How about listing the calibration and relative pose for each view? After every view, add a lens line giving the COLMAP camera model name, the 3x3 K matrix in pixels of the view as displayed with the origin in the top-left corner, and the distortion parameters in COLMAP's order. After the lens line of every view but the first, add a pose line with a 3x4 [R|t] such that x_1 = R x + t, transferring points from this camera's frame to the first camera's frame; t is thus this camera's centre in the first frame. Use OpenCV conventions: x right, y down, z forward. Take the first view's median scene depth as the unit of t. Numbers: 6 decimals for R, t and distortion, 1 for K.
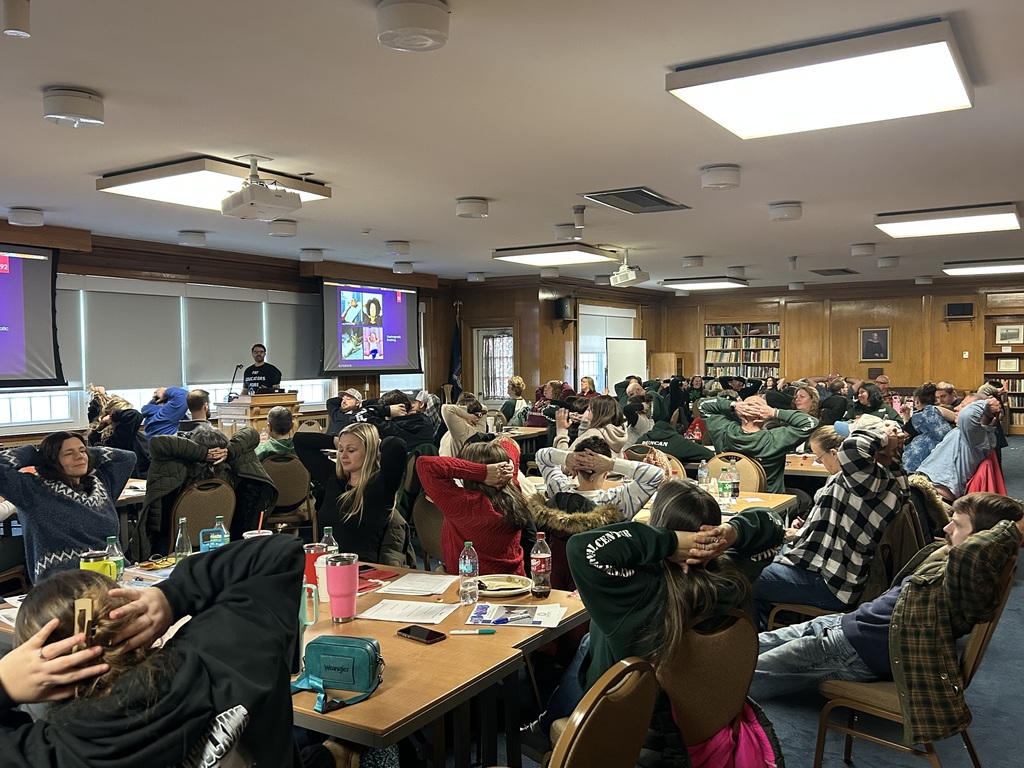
lens RADIAL K [[894.2, 0, 512.0], [0, 894.2, 384.0], [0, 0, 1]] dist [0.102119, -0.194014]
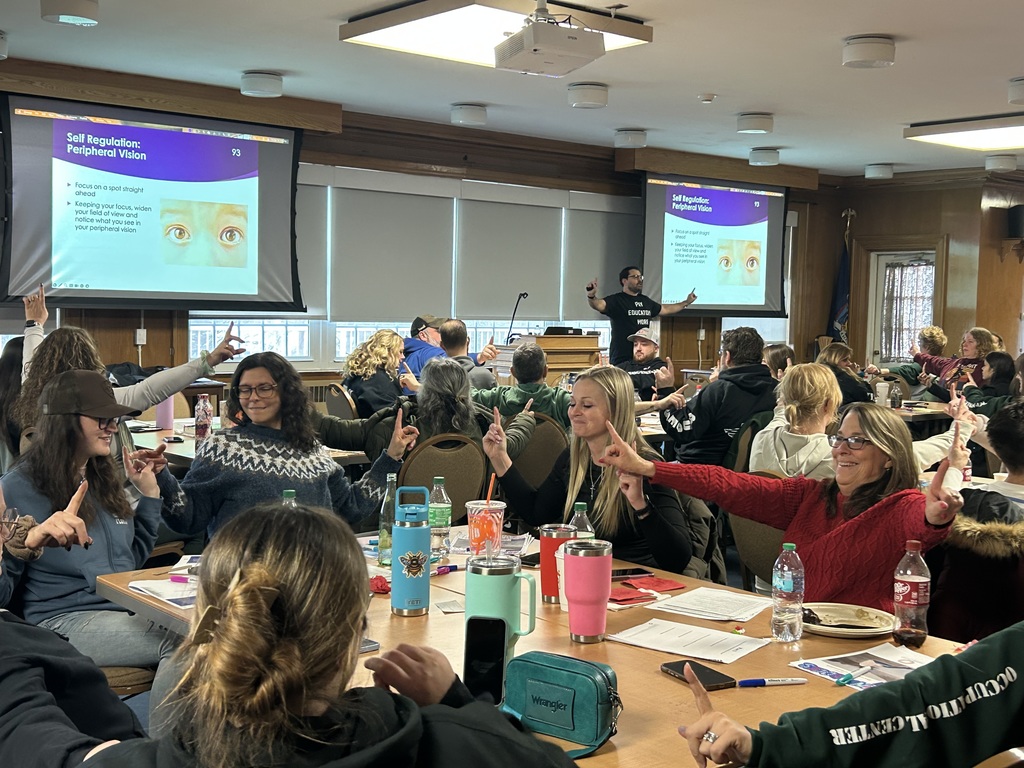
lens RADIAL K [[1281.6, 0, 515.3], [0, 1281.6, 386.6], [0, 0, 1]] dist [0.204899, -0.595652]
pose [[0.949505, 0.054713, -0.308943, 0.012830], [-0.043785, 0.998149, 0.042202, 0.011061], [0.310680, -0.026544, 0.950144, 0.025419]]
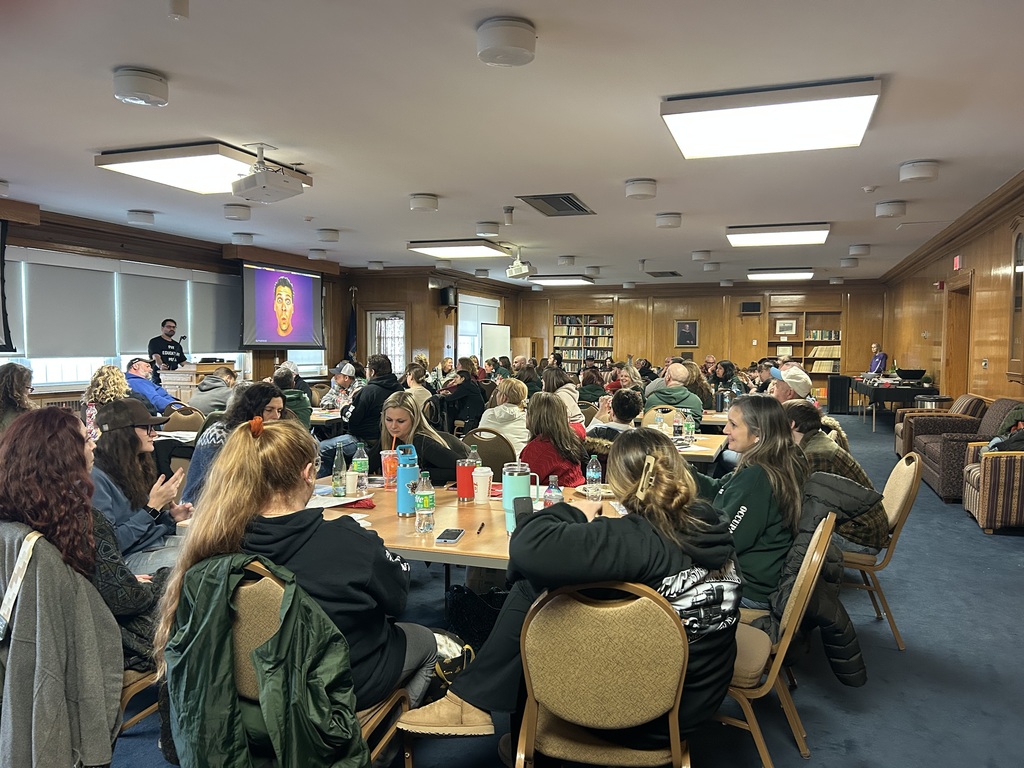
lens RADIAL K [[778.0, 0, 512.0], [0, 778.0, 384.0], [0, 0, 1]] dist [0.090314, -0.146525]
pose [[0.975934, 0.006161, 0.217980, -0.124784], [-0.010101, 0.999805, 0.016964, 0.017817], [-0.217833, -0.018758, 0.975806, -0.022492]]
